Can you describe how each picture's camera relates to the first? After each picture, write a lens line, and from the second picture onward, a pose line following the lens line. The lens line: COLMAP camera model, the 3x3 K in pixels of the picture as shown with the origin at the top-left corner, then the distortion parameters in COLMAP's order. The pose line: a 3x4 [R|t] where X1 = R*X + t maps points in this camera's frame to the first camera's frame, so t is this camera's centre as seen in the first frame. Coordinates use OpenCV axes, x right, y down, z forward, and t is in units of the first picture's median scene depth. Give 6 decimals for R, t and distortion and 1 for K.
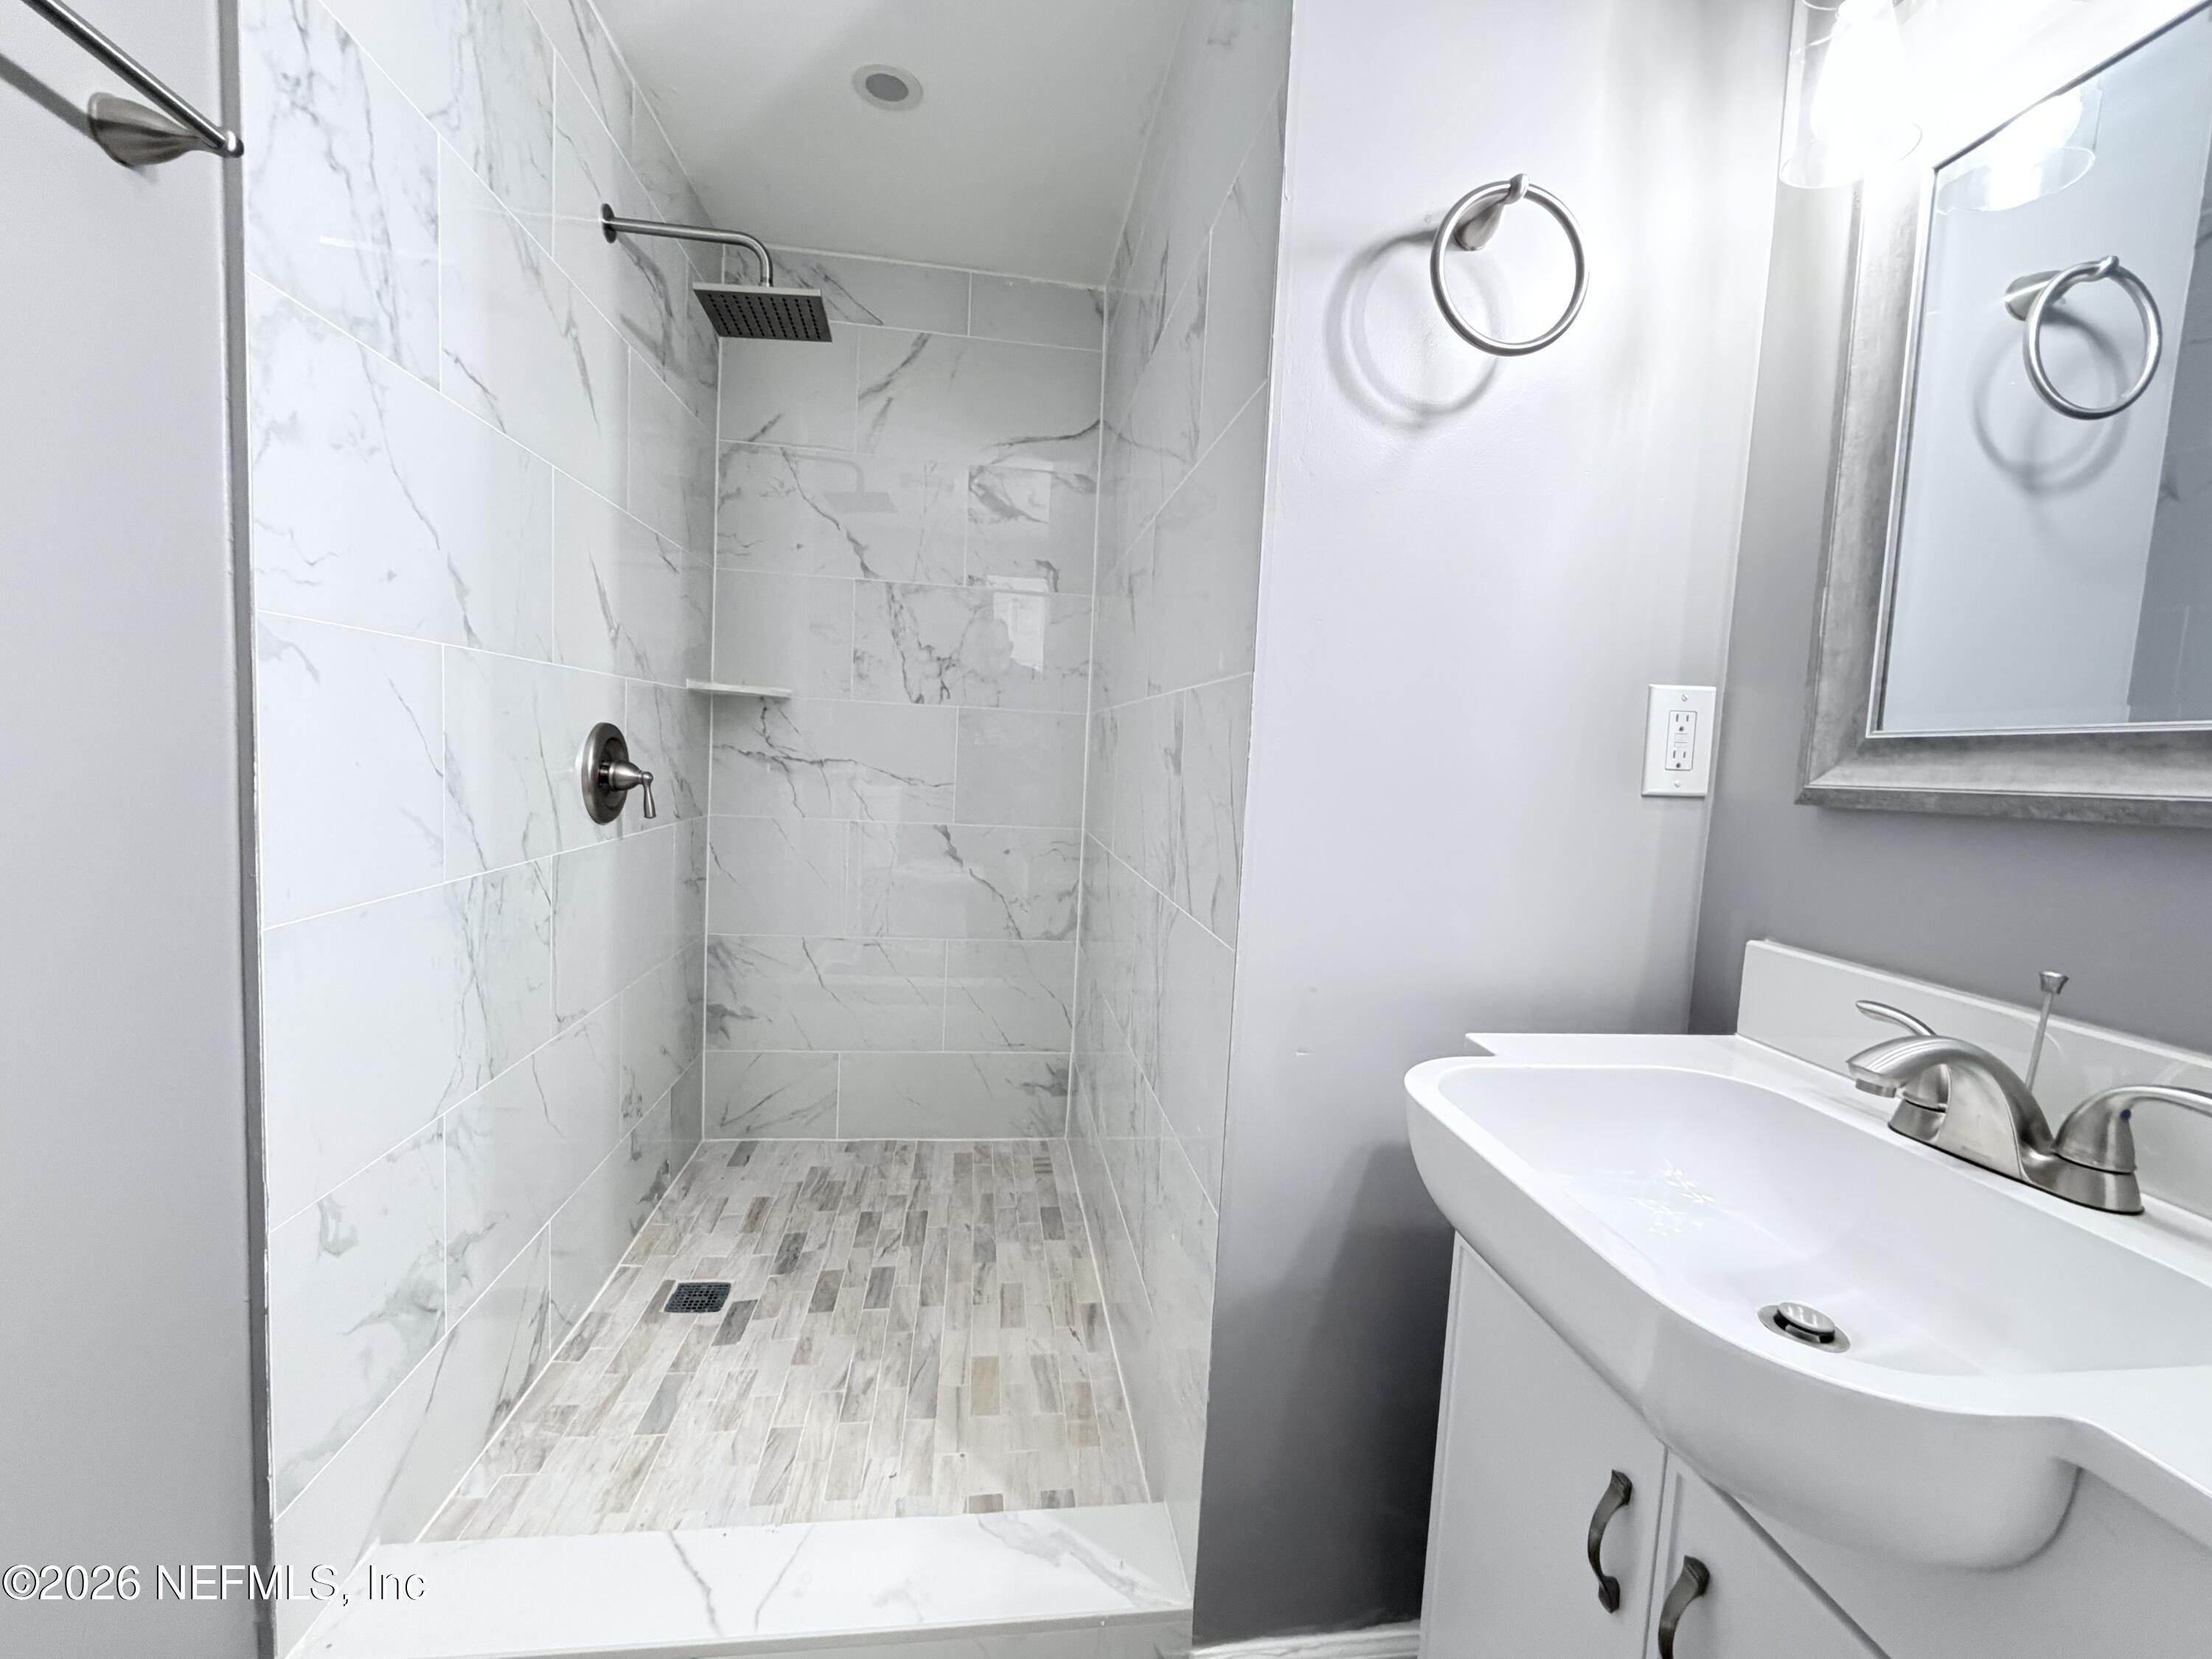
lens RADIAL K [[931.5, 0, 1093.2], [0, 931.5, 826.9], [0, 0, 1]] dist [-0.000275, 0.000080]
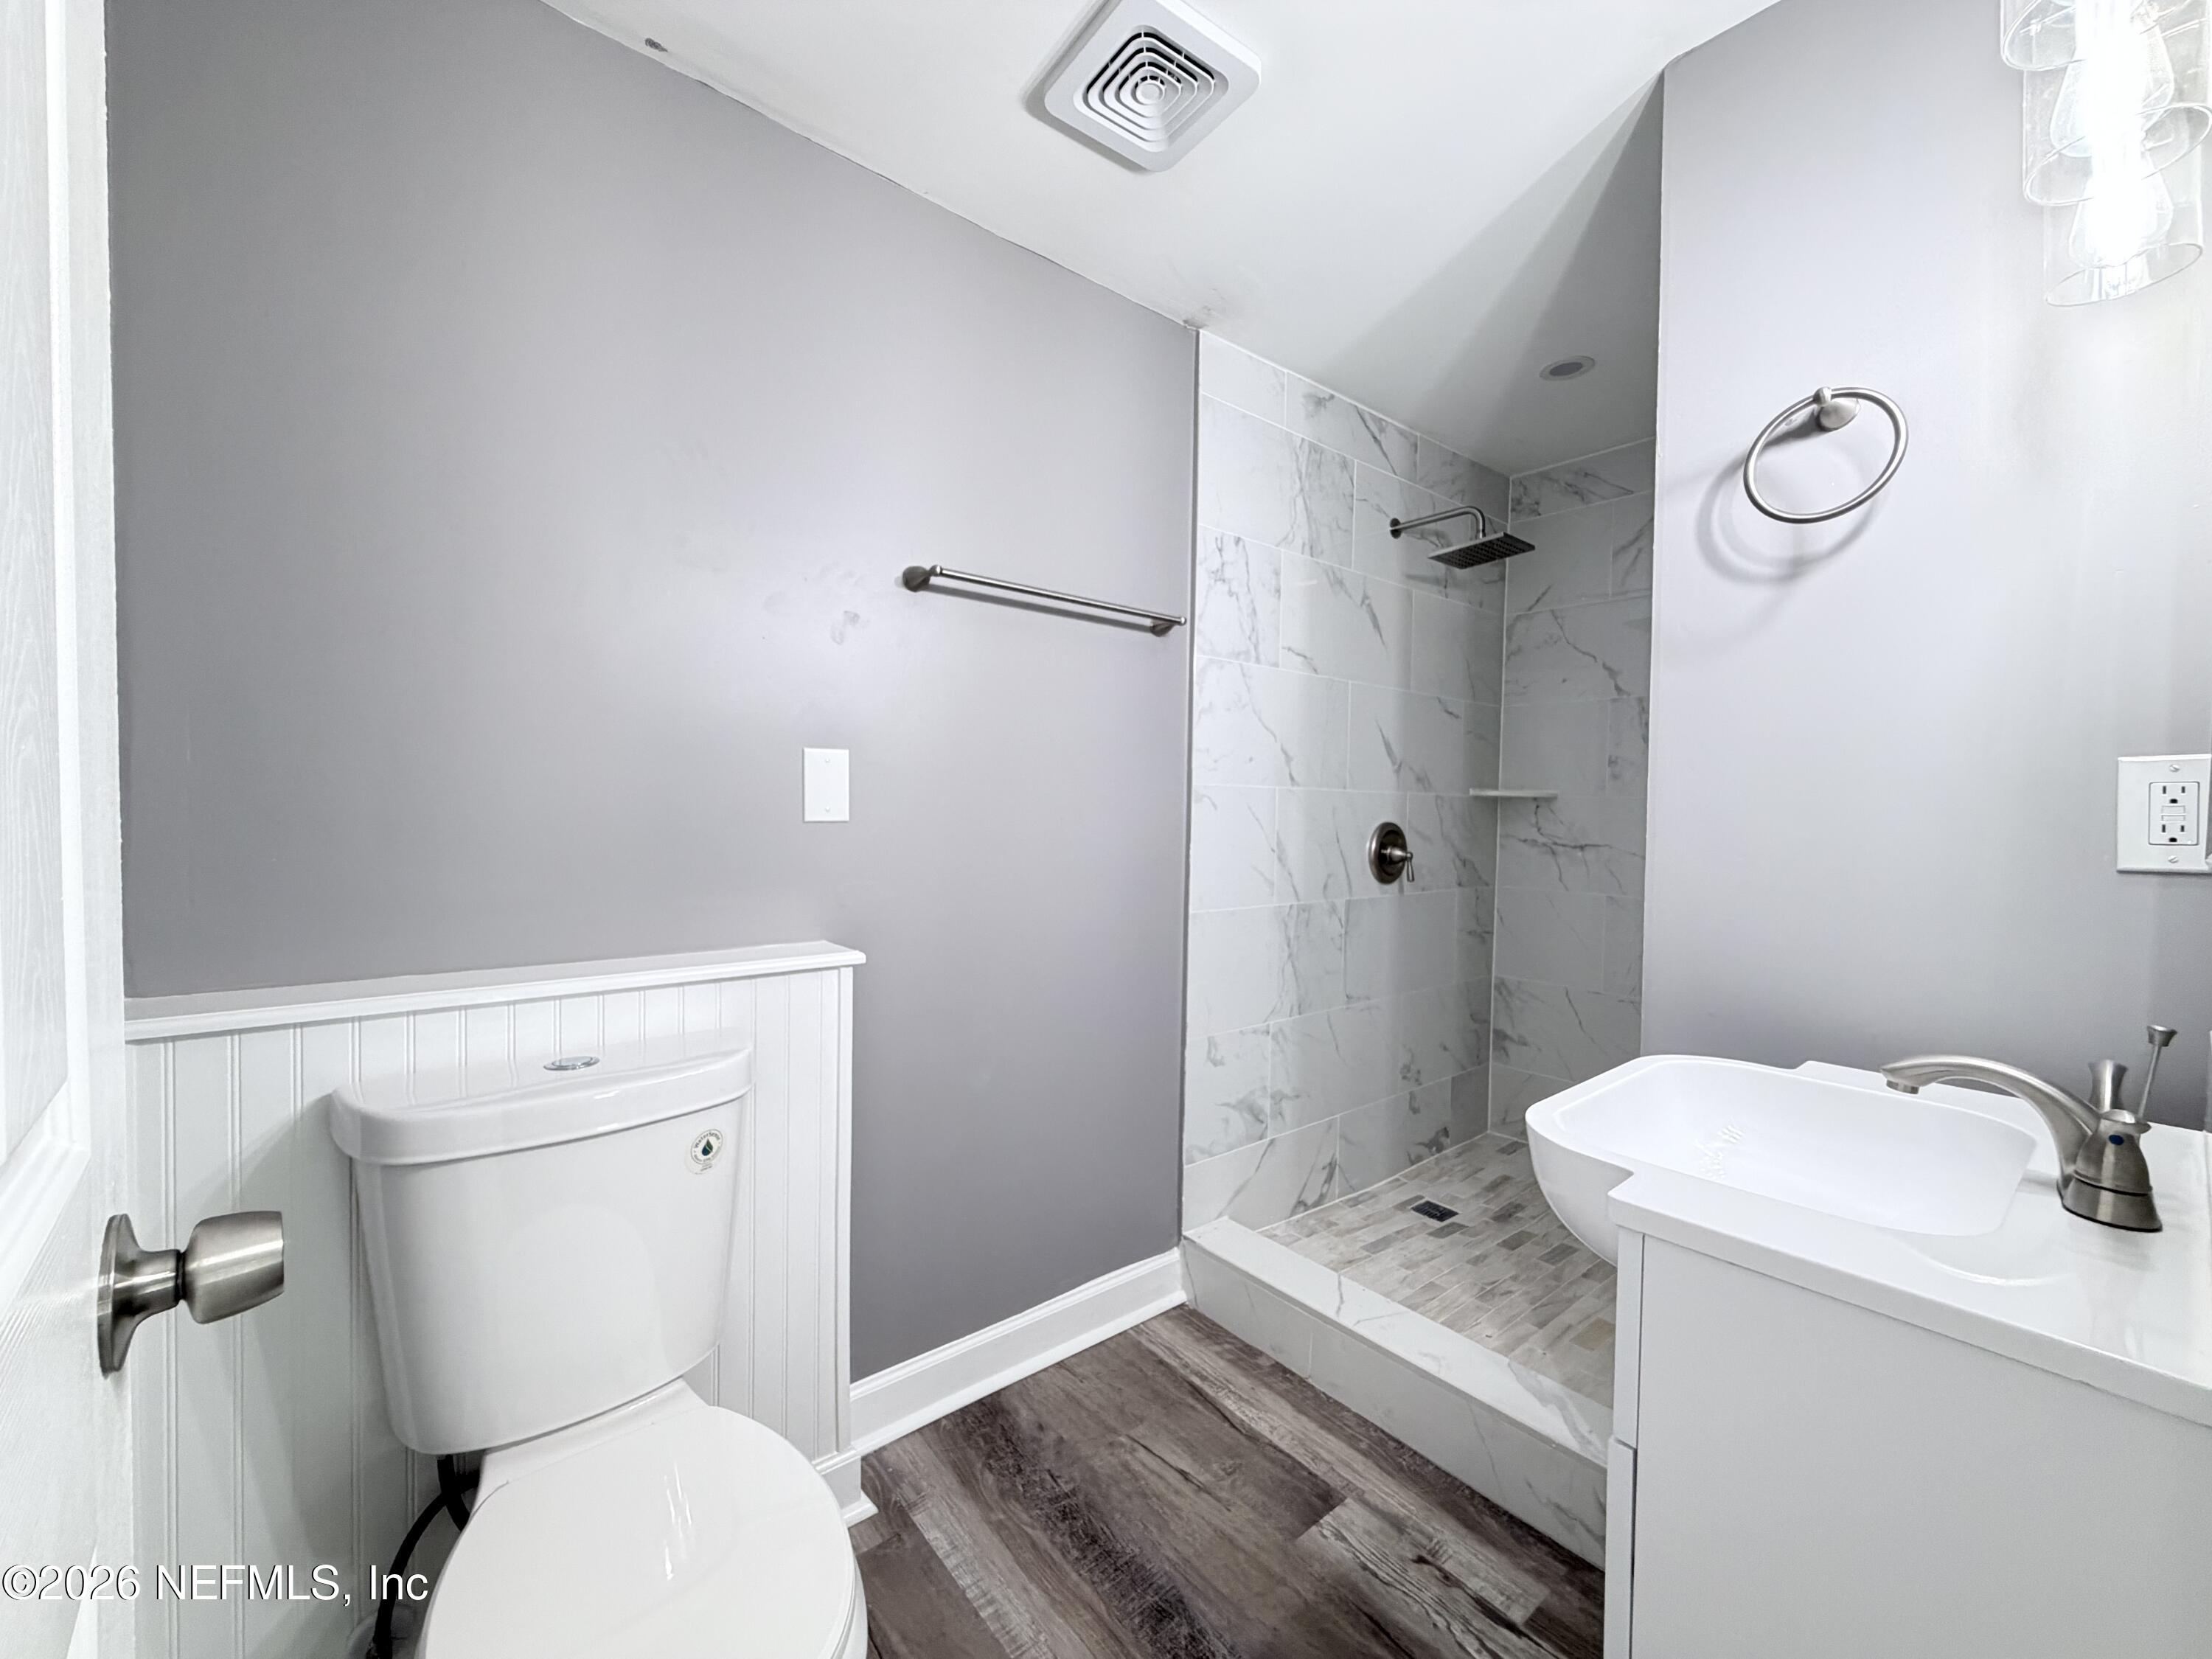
lens RADIAL K [[875.0, 0, 1099.8], [0, 875.0, 828.3], [0, 0, 1]] dist [0.001963, -0.000222]
pose [[0.533338, -0.021890, -0.845619, 0.544696], [-0.060544, 0.996113, -0.063972, 0.030120], [0.843733, 0.085316, 0.529940, -0.257816]]
